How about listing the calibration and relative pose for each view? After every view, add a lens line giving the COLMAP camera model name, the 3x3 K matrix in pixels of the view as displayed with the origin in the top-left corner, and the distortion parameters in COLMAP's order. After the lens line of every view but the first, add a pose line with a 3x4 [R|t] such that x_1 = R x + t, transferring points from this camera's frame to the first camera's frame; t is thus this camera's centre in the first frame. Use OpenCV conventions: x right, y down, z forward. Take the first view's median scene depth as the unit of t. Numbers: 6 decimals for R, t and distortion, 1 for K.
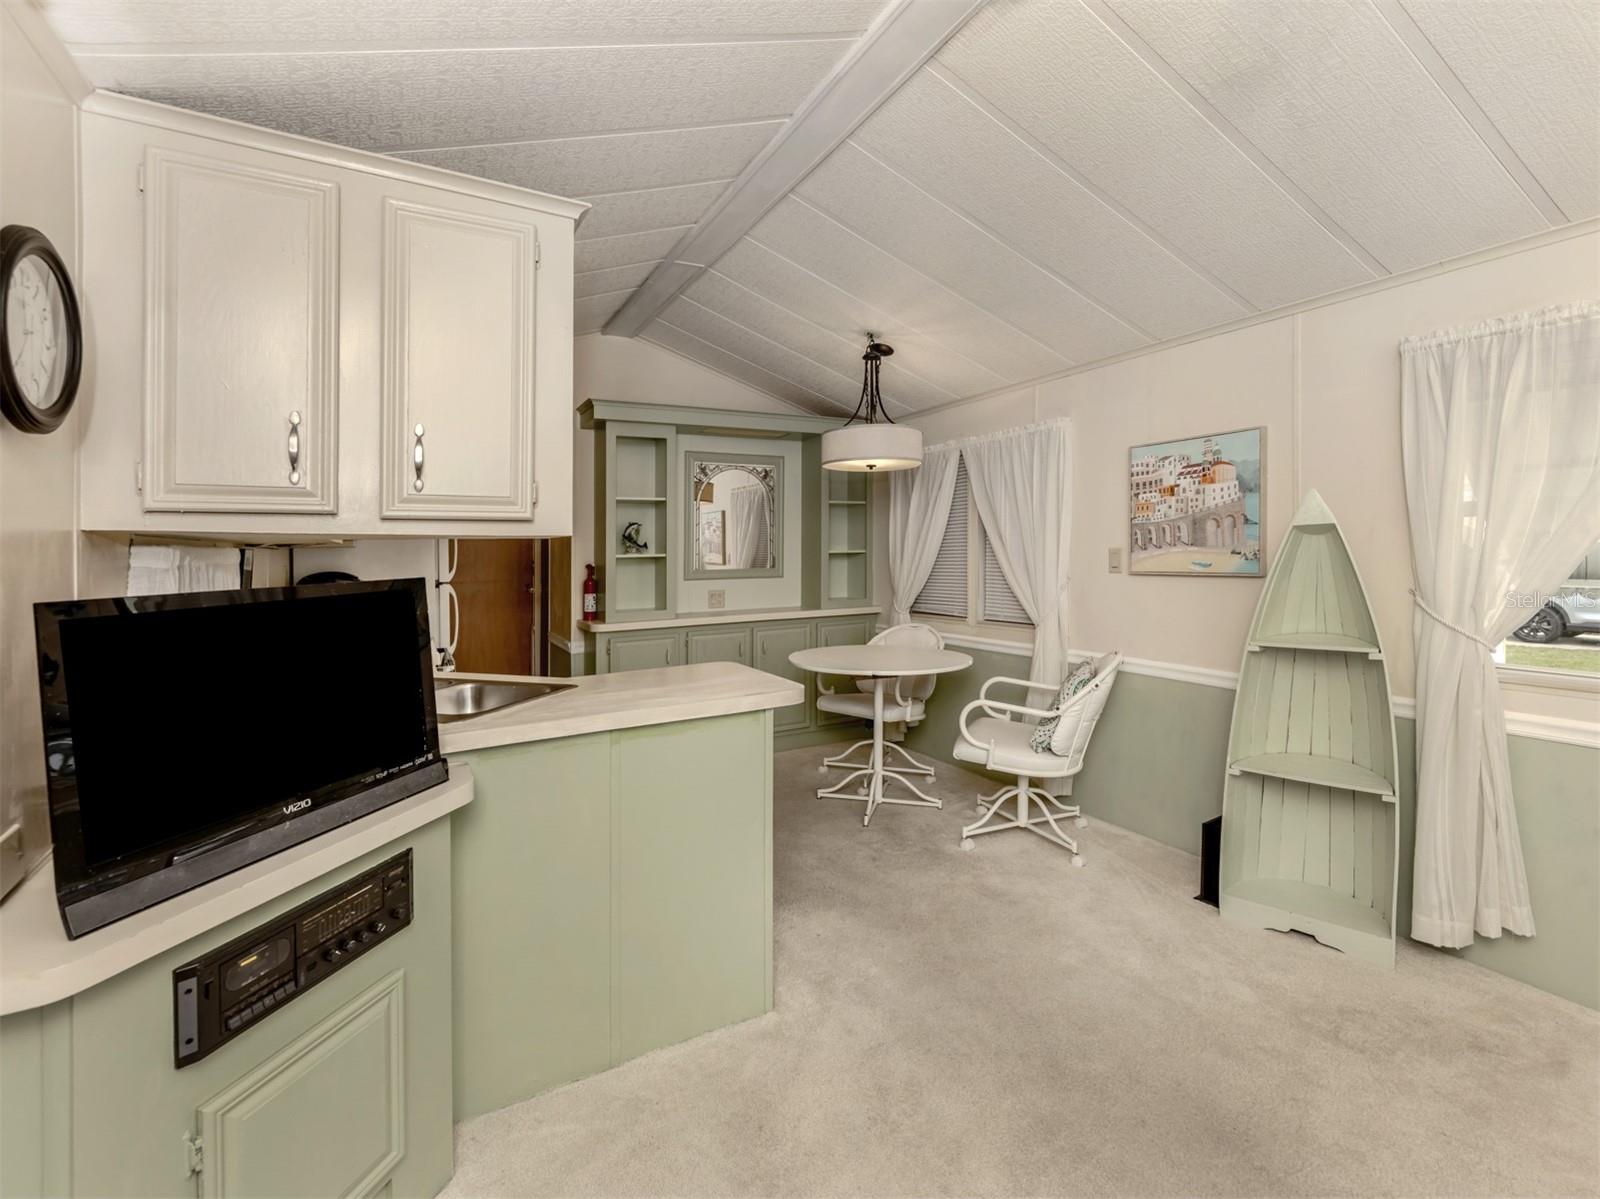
lens RADIAL K [[681.2, 0, 816.8], [0, 681.2, 597.4], [0, 0, 1]] dist [0.002951, 0.000397]
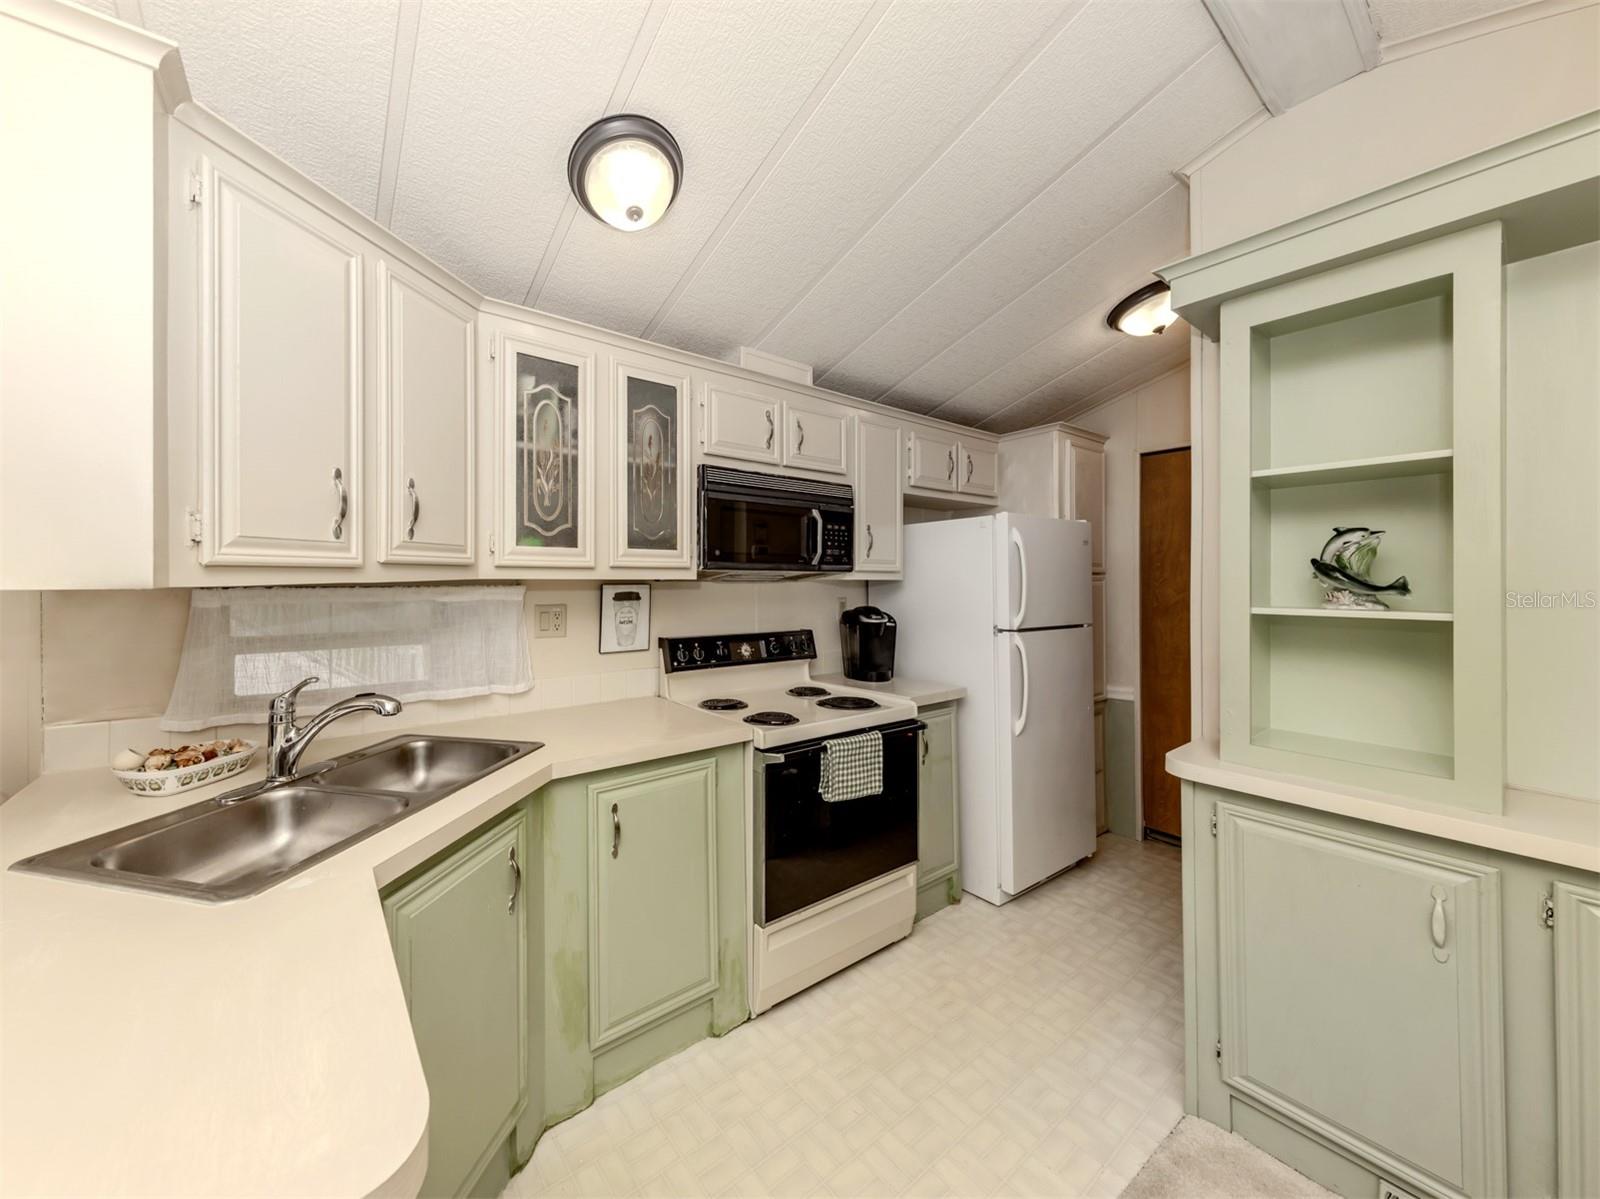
lens RADIAL K [[574.2, 0, 717.1], [0, 574.2, 583.8], [0, 0, 1]] dist [0.001033, 0.000168]
pose [[0.077569, 0.027058, -0.996620, 0.041076], [-0.074002, 0.997030, 0.021310, -0.078632], [0.994237, 0.072099, 0.079341, 0.830706]]
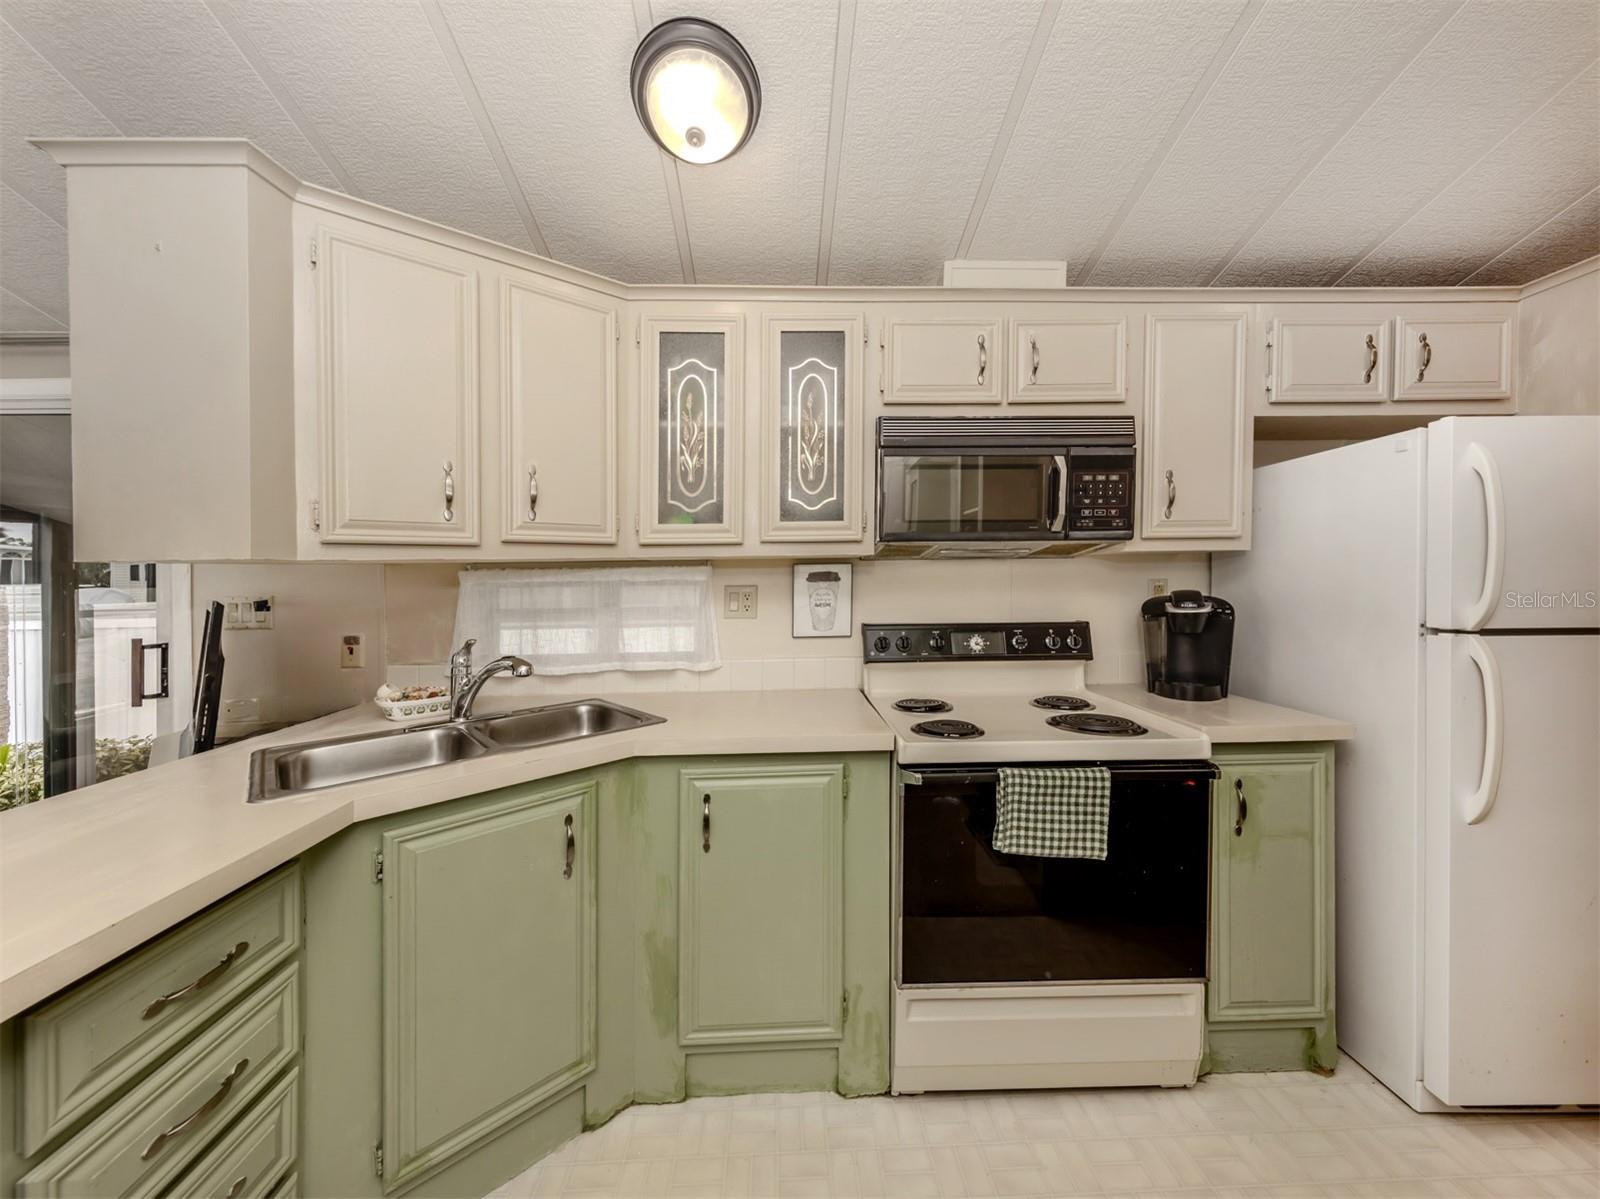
lens RADIAL K [[574.2, 0, 815.7], [0, 574.2, 592.7], [0, 0, 1]] dist [0.001617, 0.000230]
pose [[-0.476344, 0.047641, -0.877968, -0.096372], [-0.038644, 0.996432, 0.075036, -0.070664], [0.878410, 0.069671, -0.472803, 1.071045]]
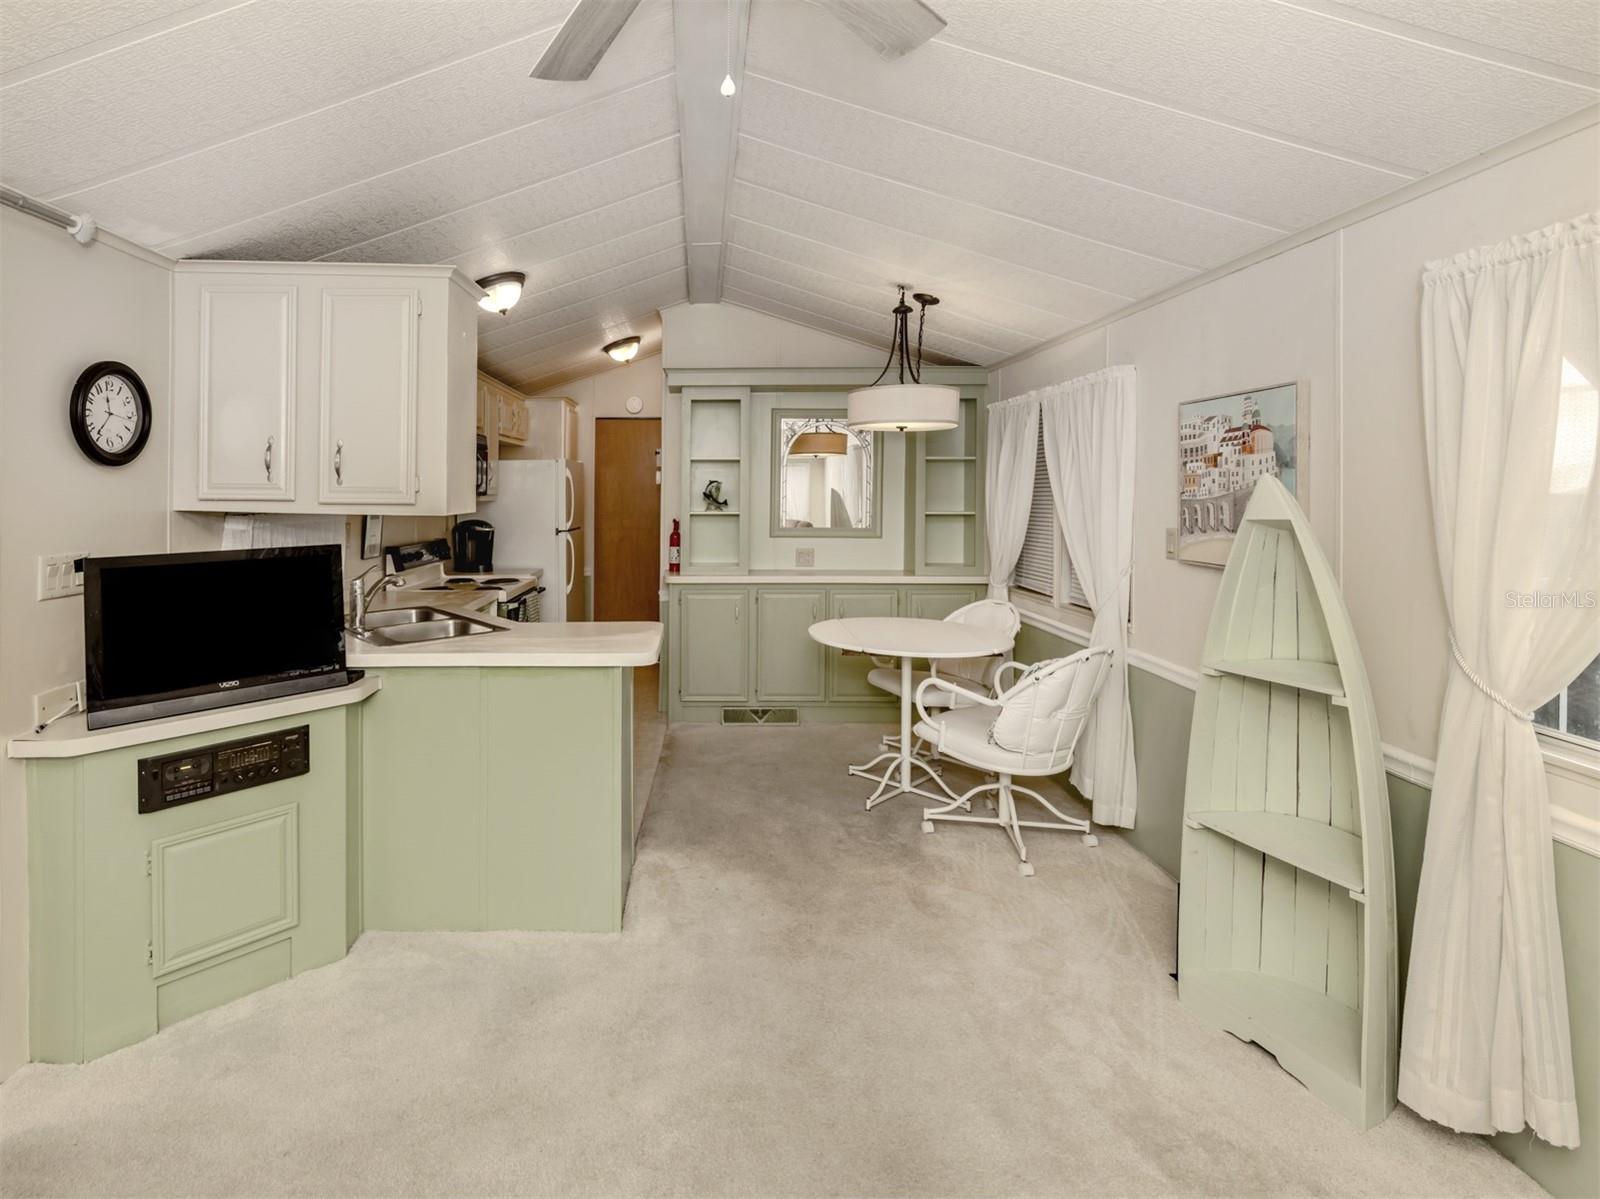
lens RADIAL K [[766.1, 0, 743.3], [0, 766.1, 547.7], [0, 0, 1]] dist [0.005037, -0.000154]
pose [[0.887690, 0.053632, -0.457306, 0.421588], [-0.050482, 0.998542, 0.019116, -0.043380], [0.457665, 0.006116, 0.889104, -0.029292]]
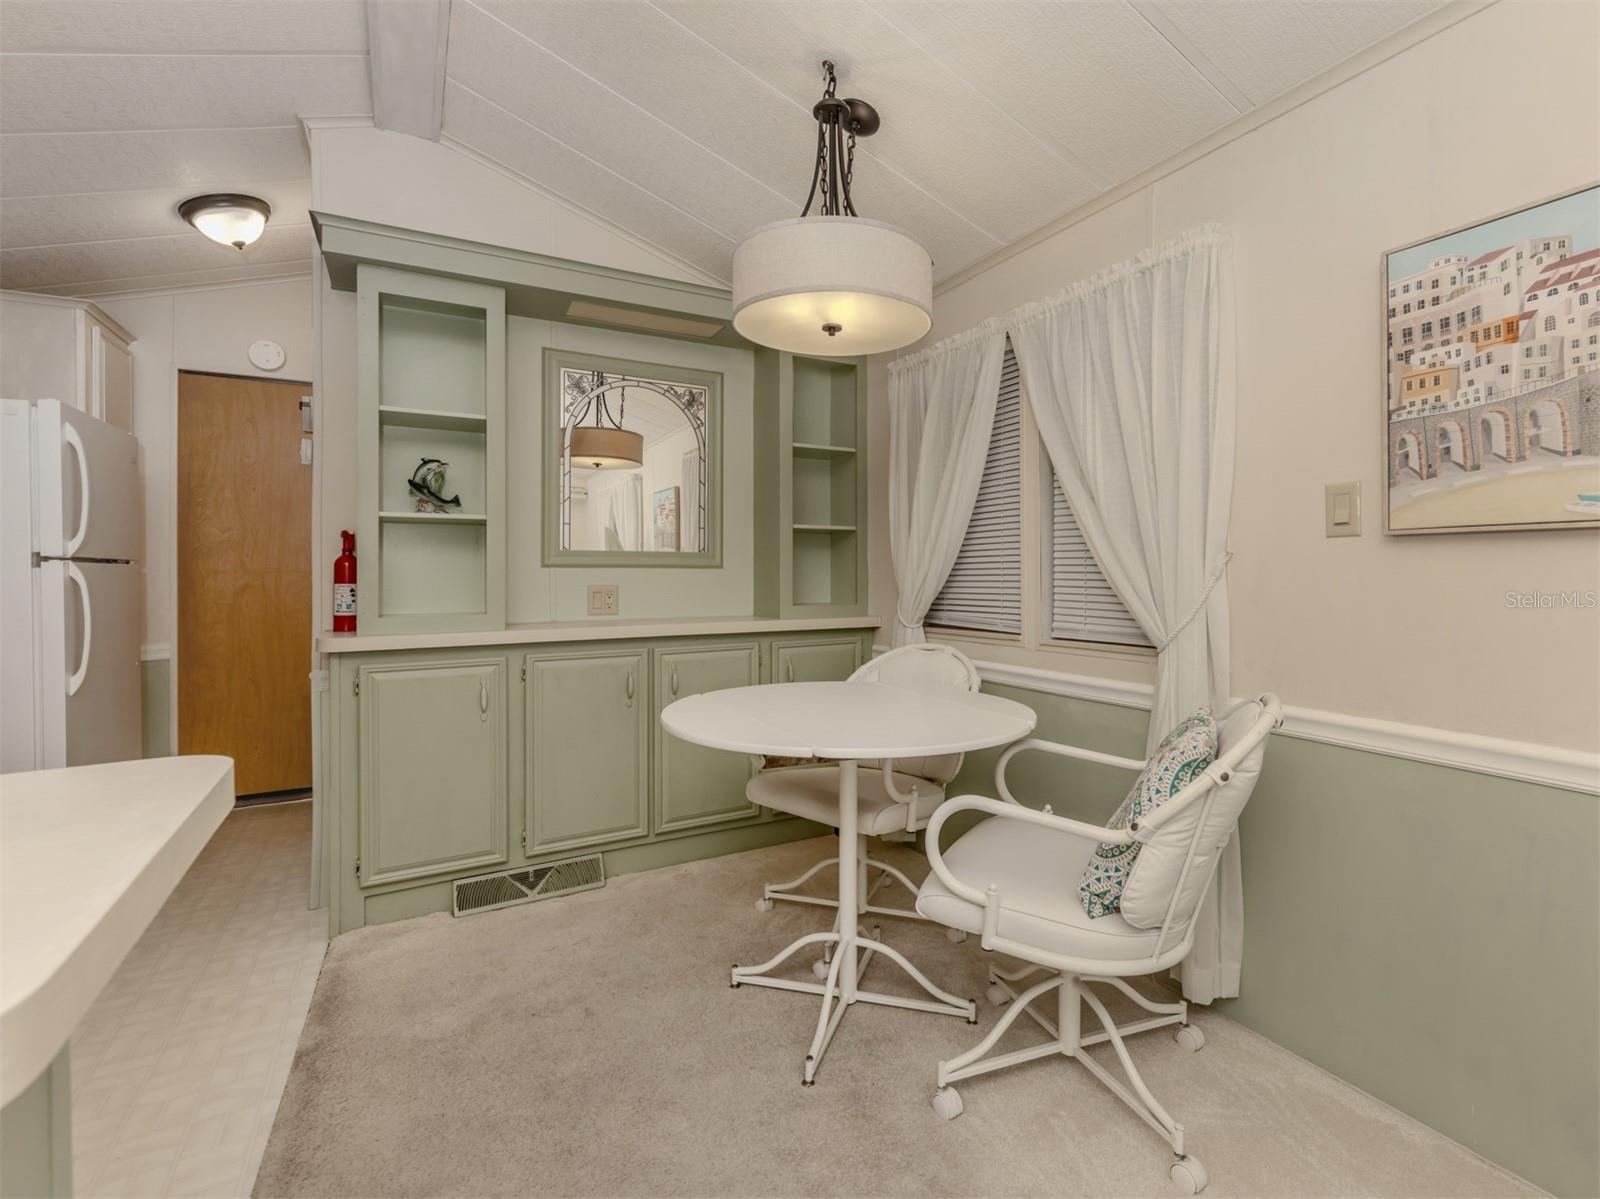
lens RADIAL K [[741.6, 0, 855.7], [0, 741.6, 573.6], [0, 0, 1]] dist [0.005361, -0.000192]
pose [[0.999876, 0.011484, 0.010755, 0.104960], [-0.010804, 0.998062, -0.061289, 0.025211], [-0.011438, 0.061165, 0.998062, 0.519965]]
